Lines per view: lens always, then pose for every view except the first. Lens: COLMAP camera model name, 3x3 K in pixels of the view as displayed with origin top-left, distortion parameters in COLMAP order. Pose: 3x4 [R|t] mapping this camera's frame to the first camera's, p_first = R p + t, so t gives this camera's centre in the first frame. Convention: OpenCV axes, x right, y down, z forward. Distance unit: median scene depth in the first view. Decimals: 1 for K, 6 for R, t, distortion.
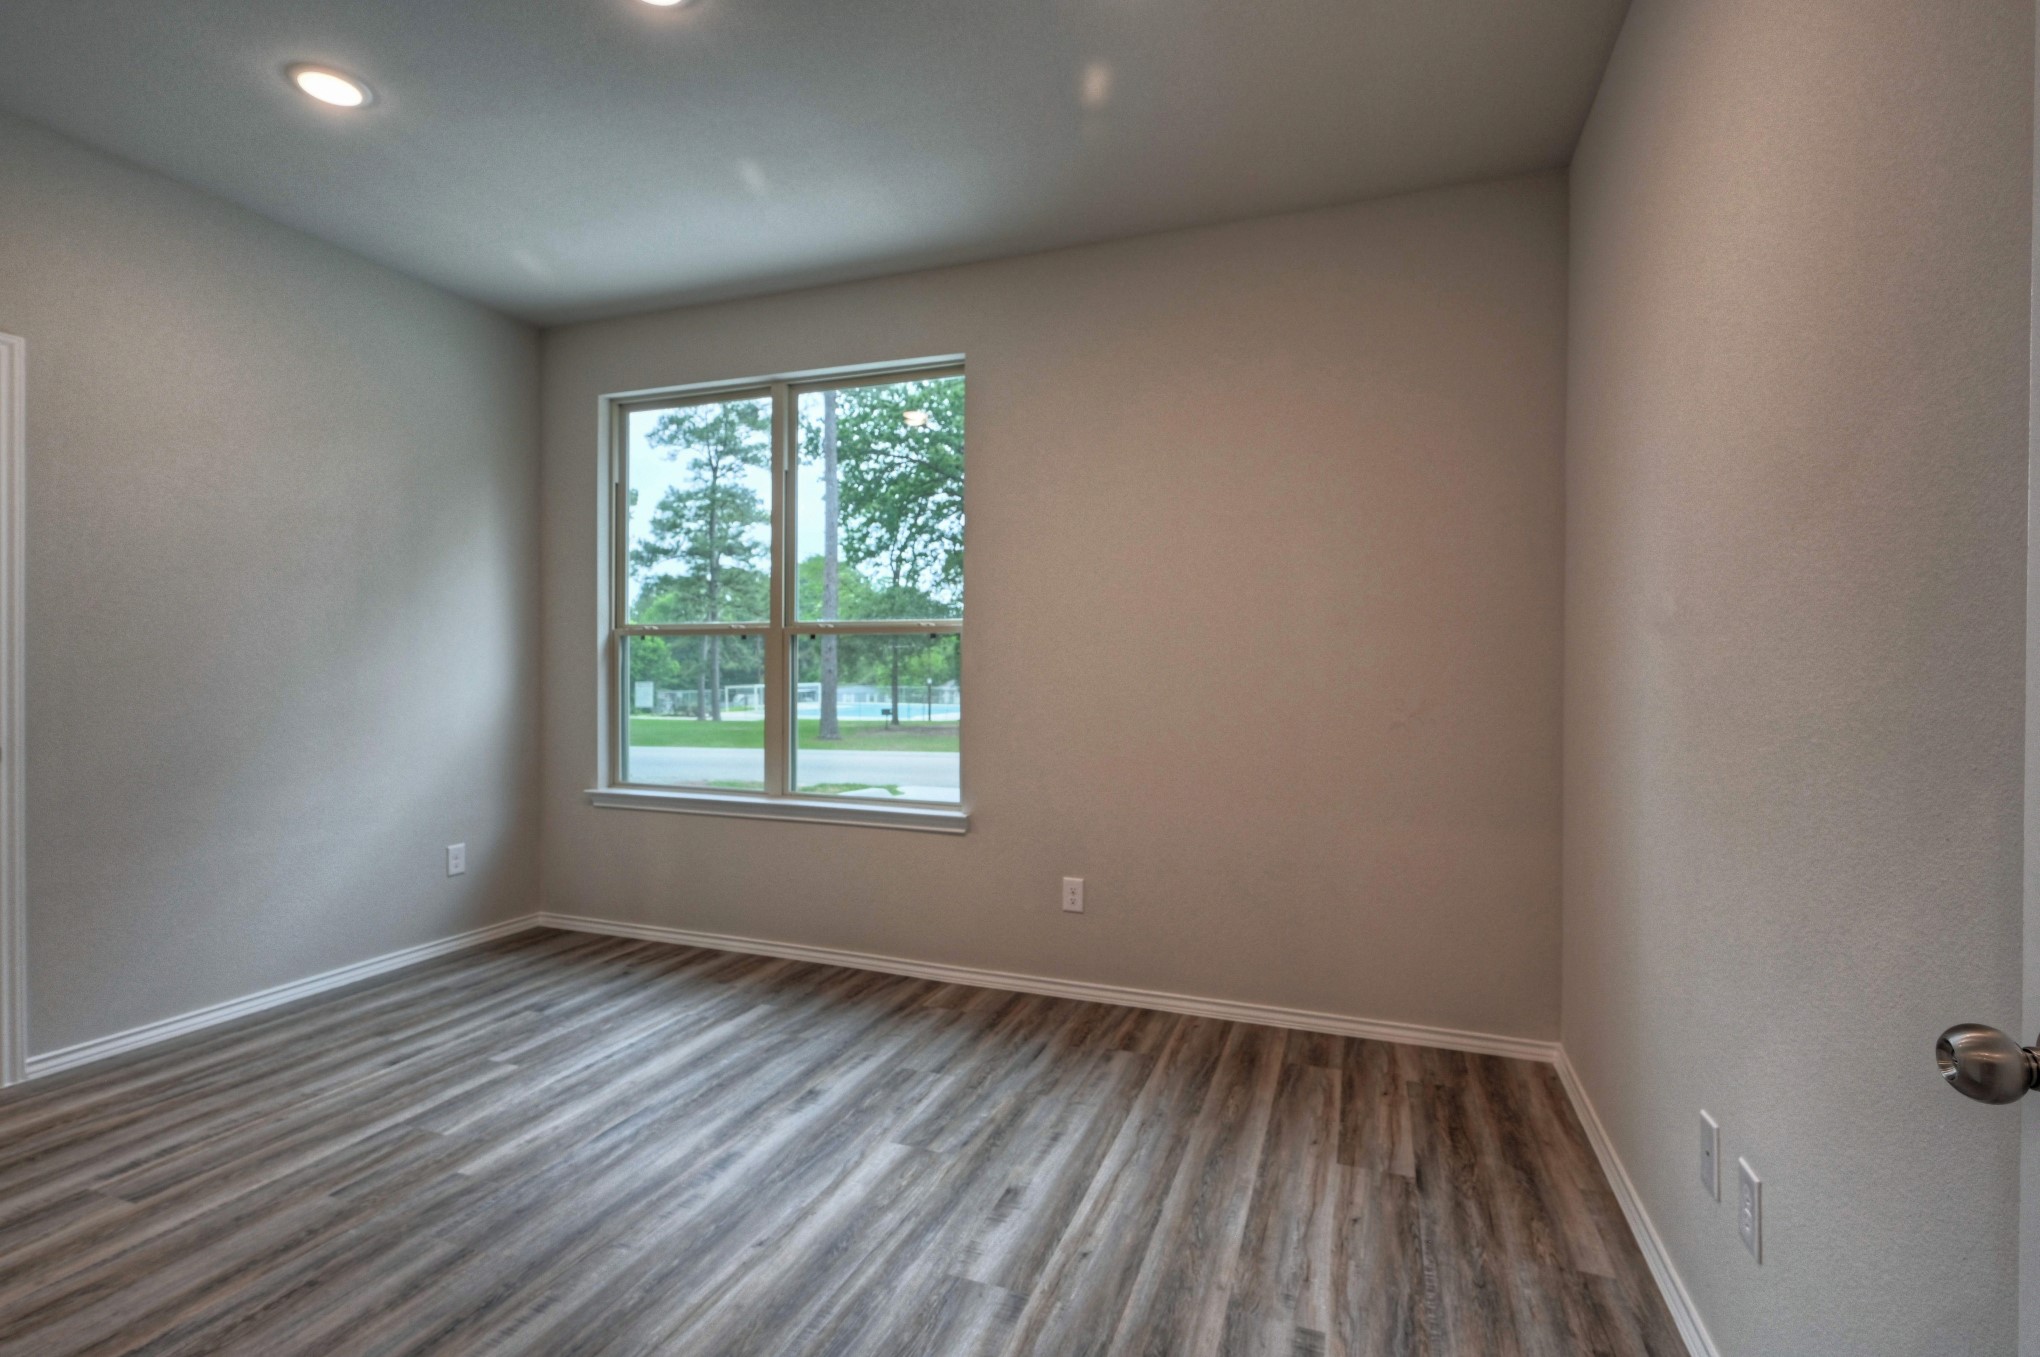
lens RADIAL K [[972.2, 0, 1034.3], [0, 972.2, 668.6], [0, 0, 1]] dist [-0.016192, 0.000579]
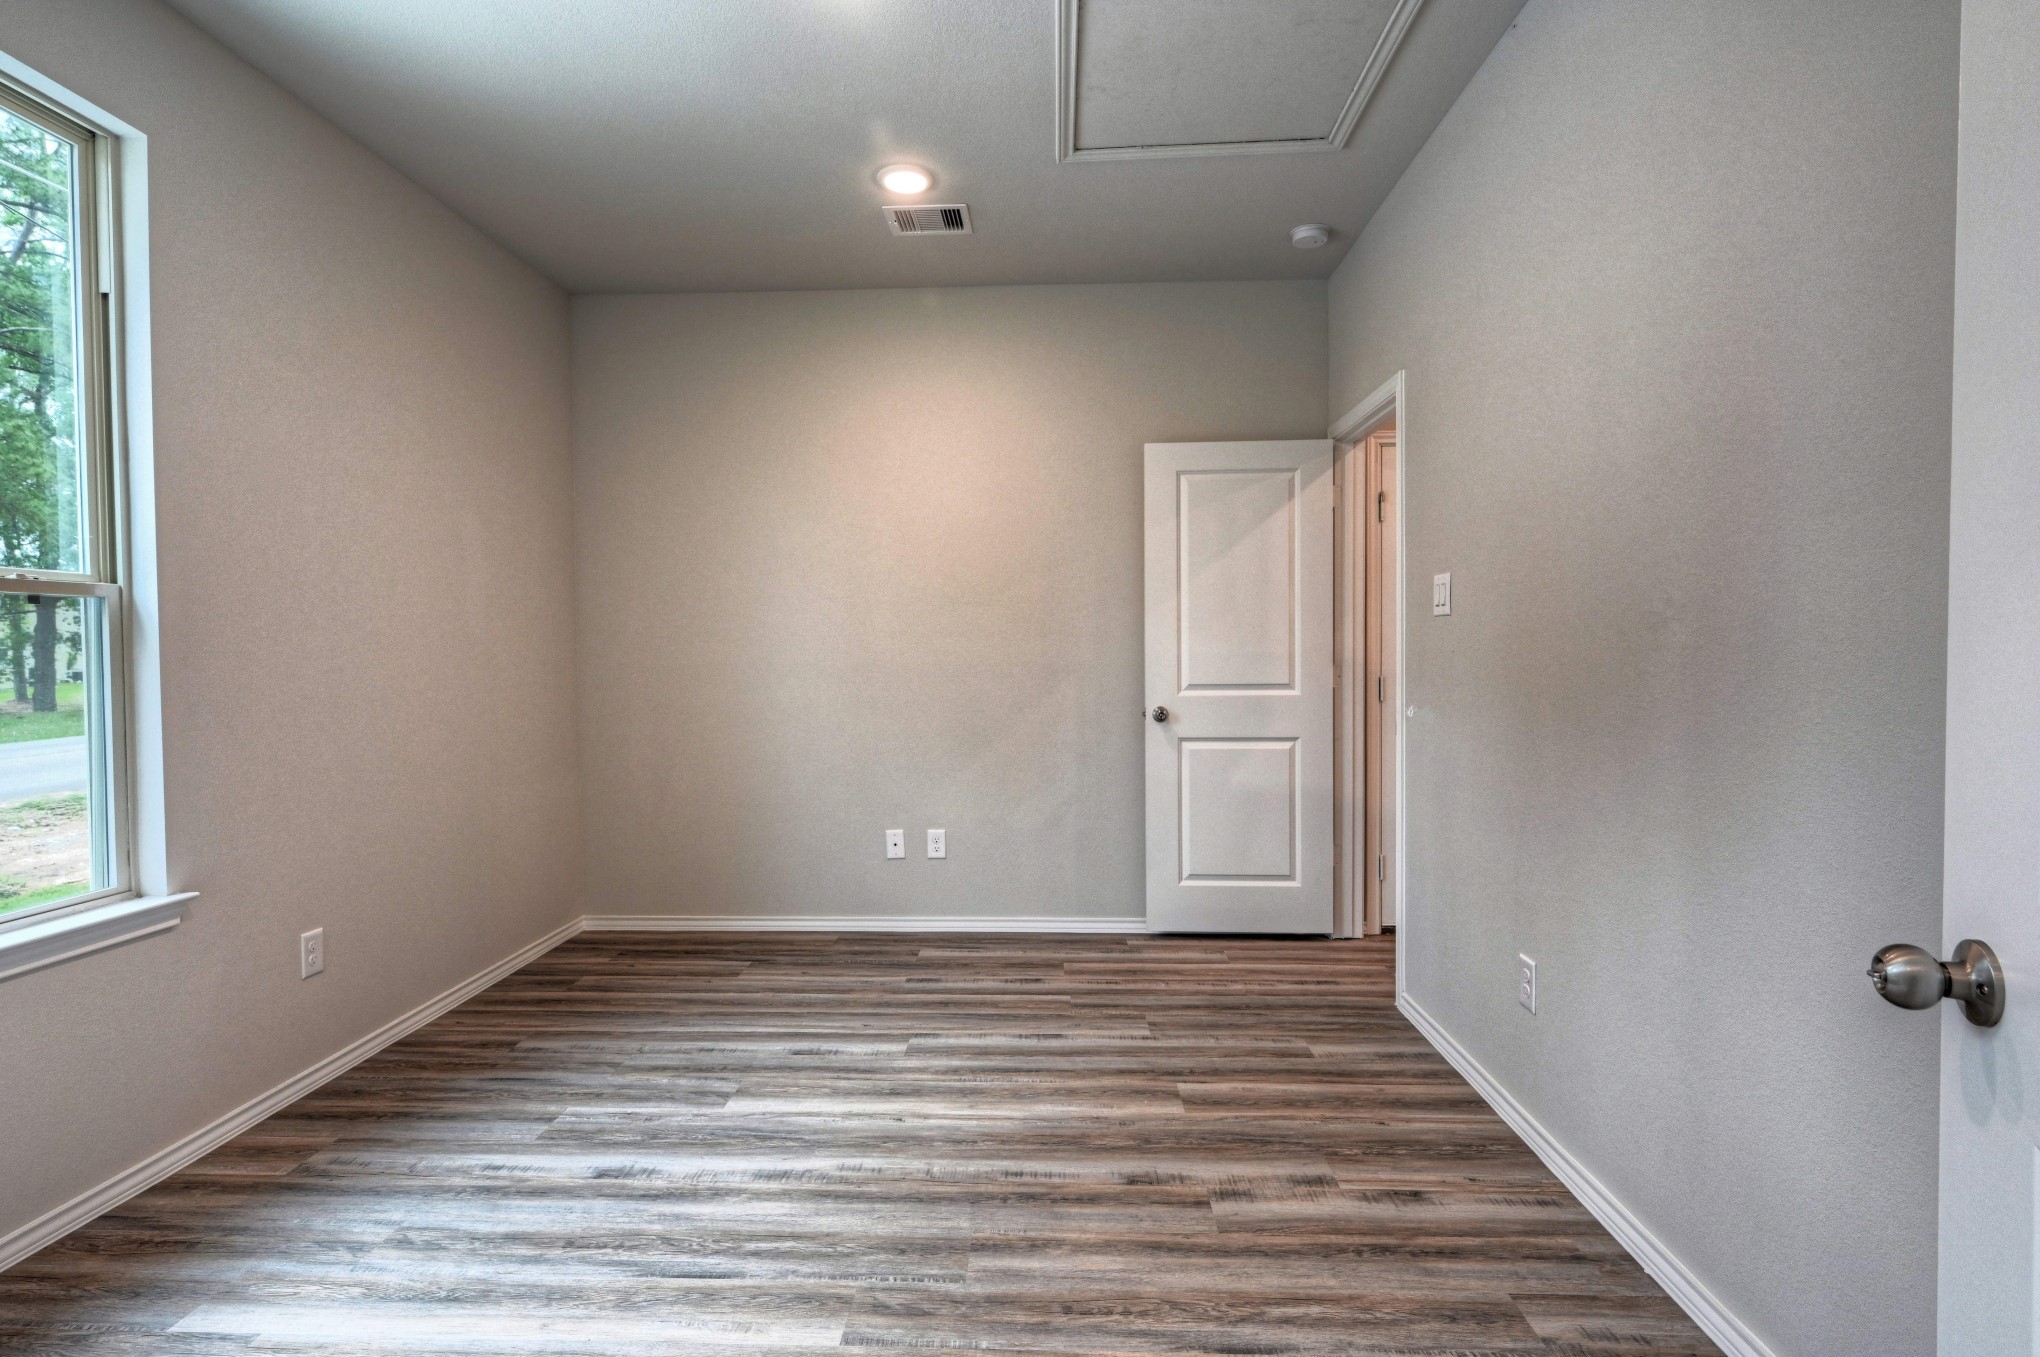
lens RADIAL K [[1013.9, 0, 1028.9], [0, 1013.9, 672.1], [0, 0, 1]] dist [0.003082, -0.003313]
pose [[-0.334507, -0.028938, 0.941949, -1.215573], [-0.005183, 0.999570, 0.028868, -0.019803], [-0.942379, 0.004775, -0.334513, 0.991953]]
